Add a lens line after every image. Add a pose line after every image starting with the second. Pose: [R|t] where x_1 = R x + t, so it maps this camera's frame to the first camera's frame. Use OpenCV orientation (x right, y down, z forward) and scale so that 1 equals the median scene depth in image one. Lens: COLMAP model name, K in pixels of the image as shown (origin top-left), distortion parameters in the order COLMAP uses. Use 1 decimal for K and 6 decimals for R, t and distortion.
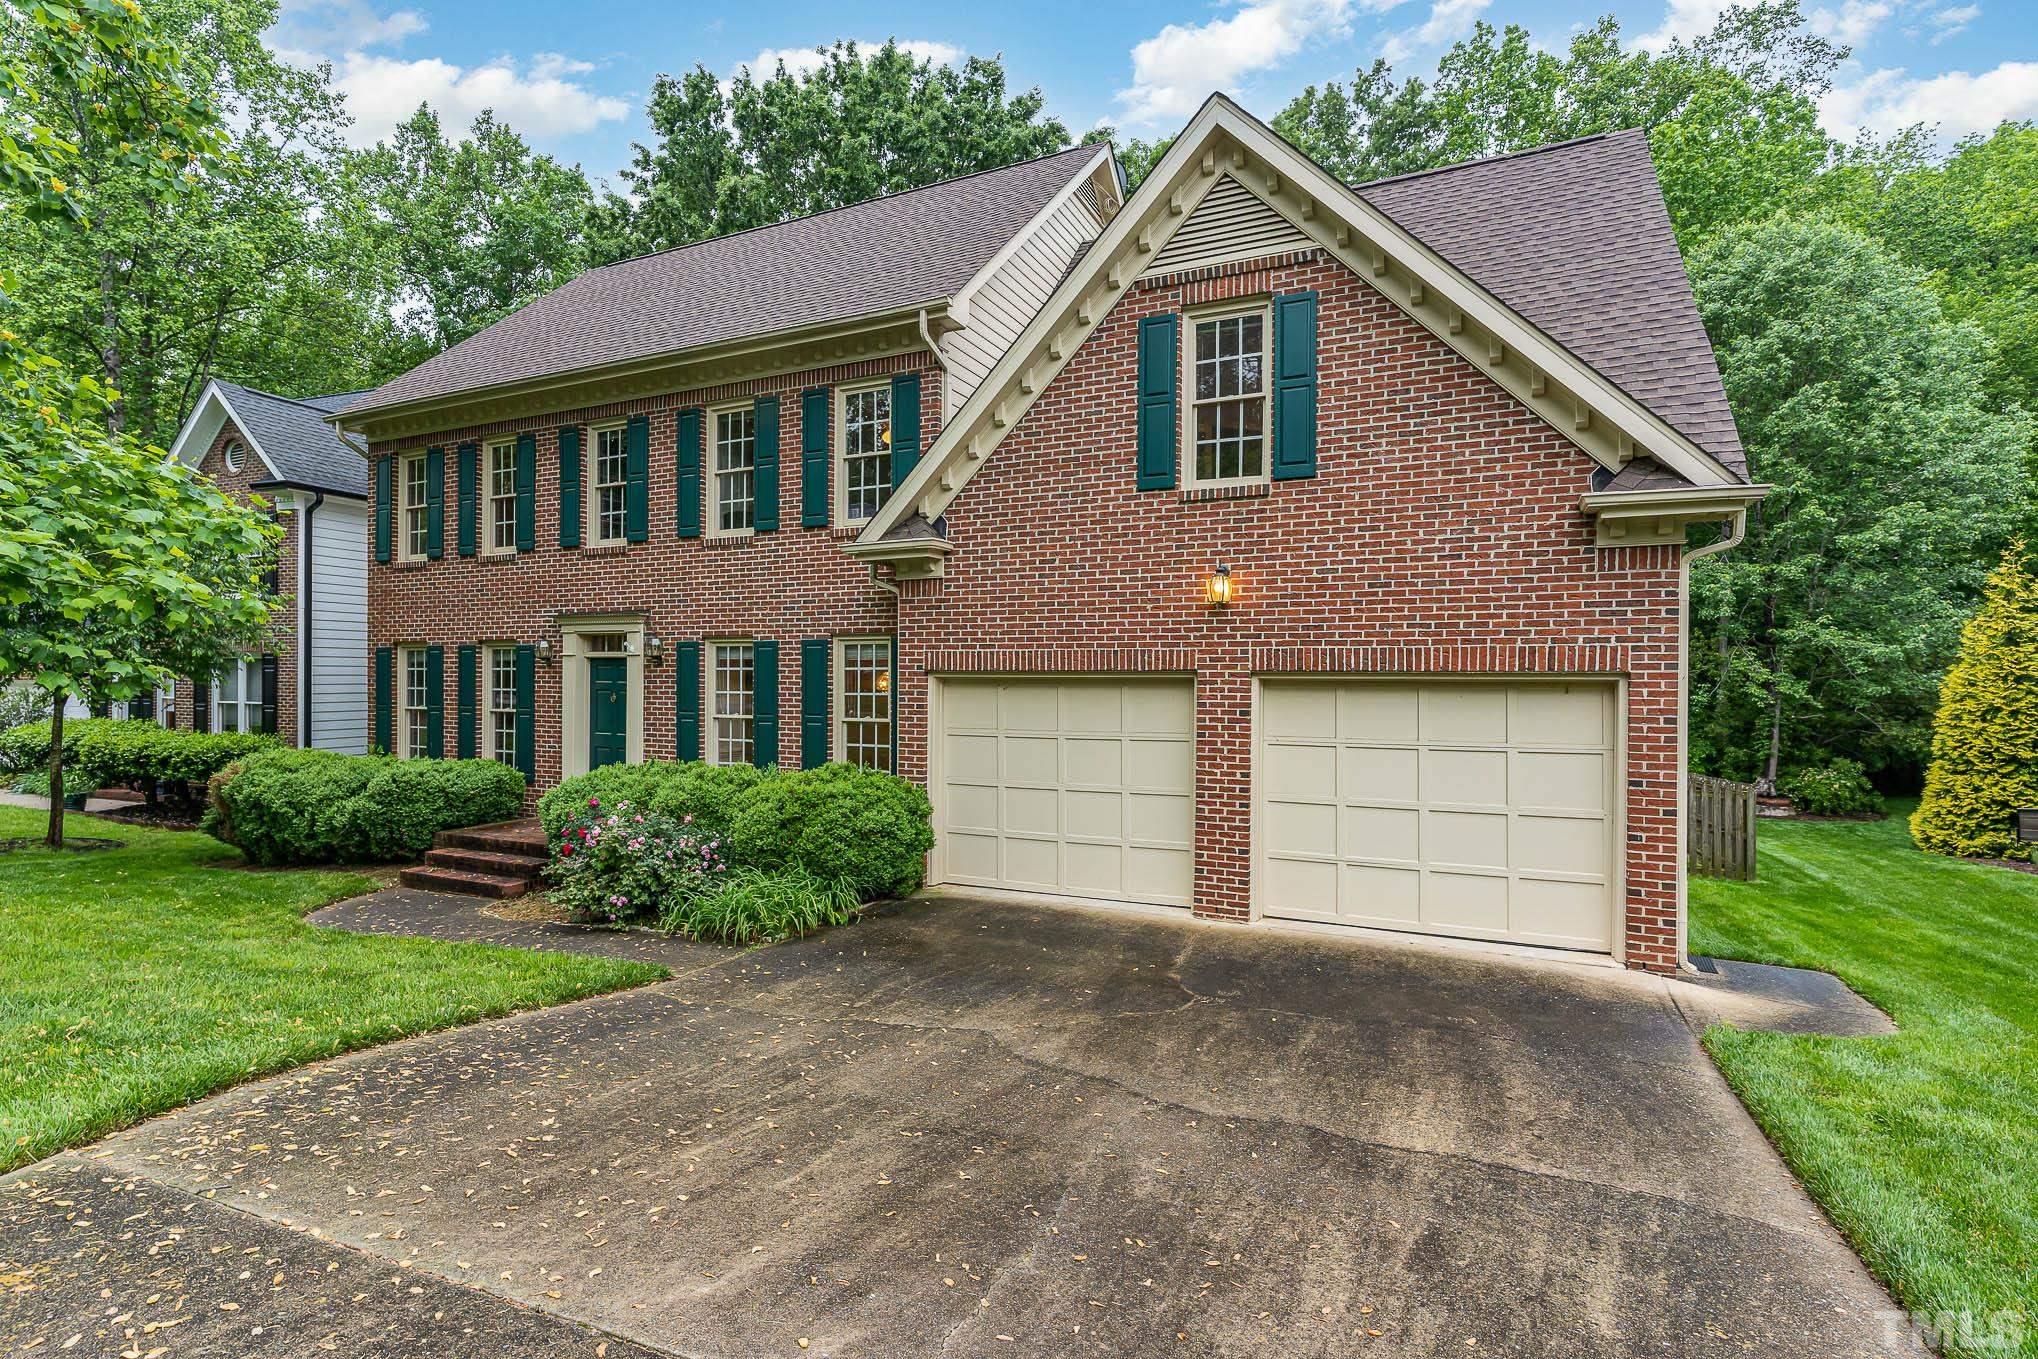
lens RADIAL K [[989.2, 0, 1005.3], [0, 989.2, 677.4], [0, 0, 1]] dist [-0.000114, 0.001339]
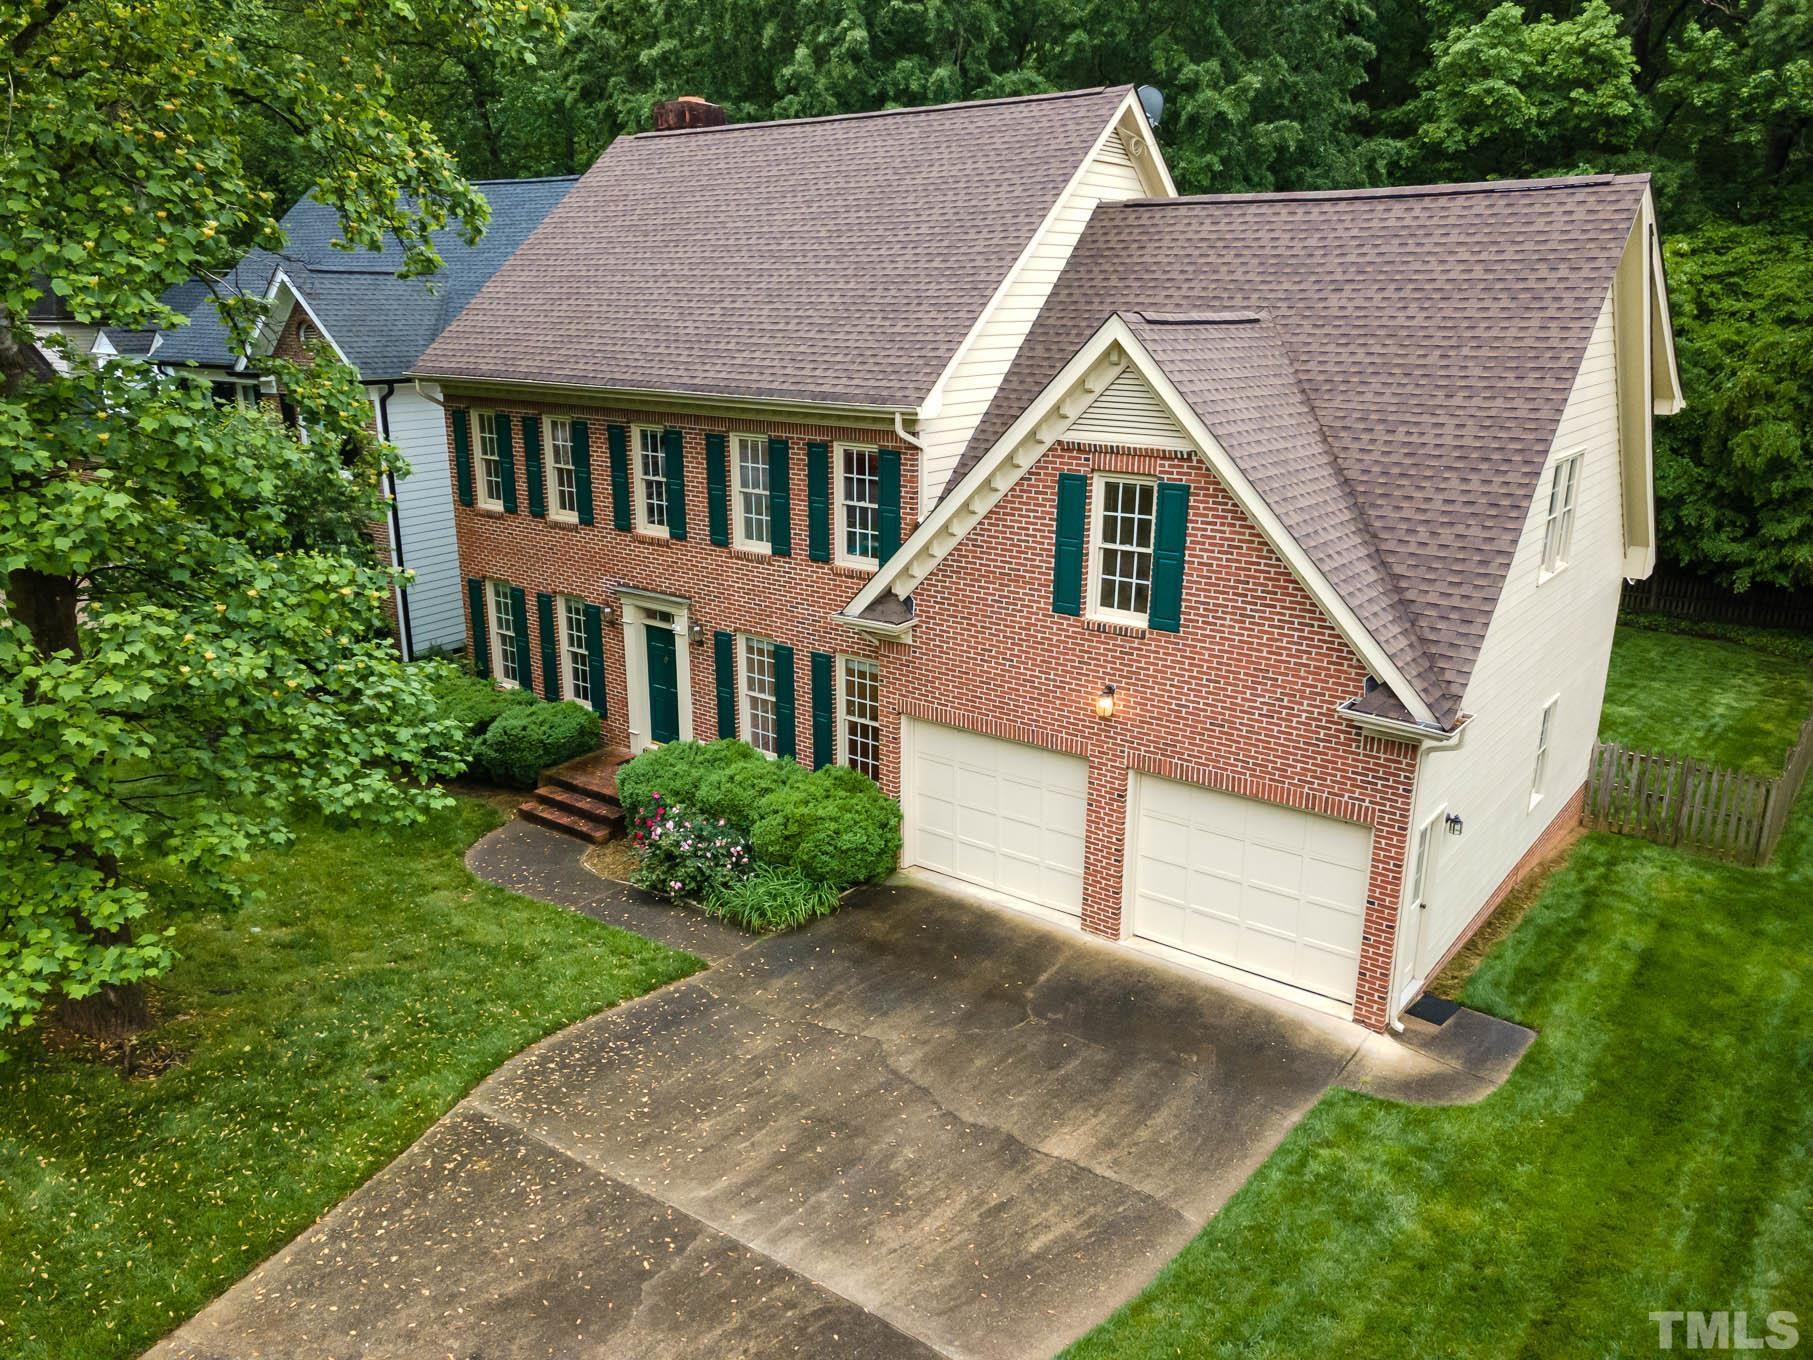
lens RADIAL K [[1327.4, 0, 910.1], [0, 1327.4, 692.2], [0, 0, 1]] dist [0.044549, -0.003453]
pose [[0.979298, 0.058208, -0.193876, 0.279996], [-0.000316, 0.958203, 0.286090, -0.555209], [0.202425, -0.280106, 0.938384, -0.620301]]
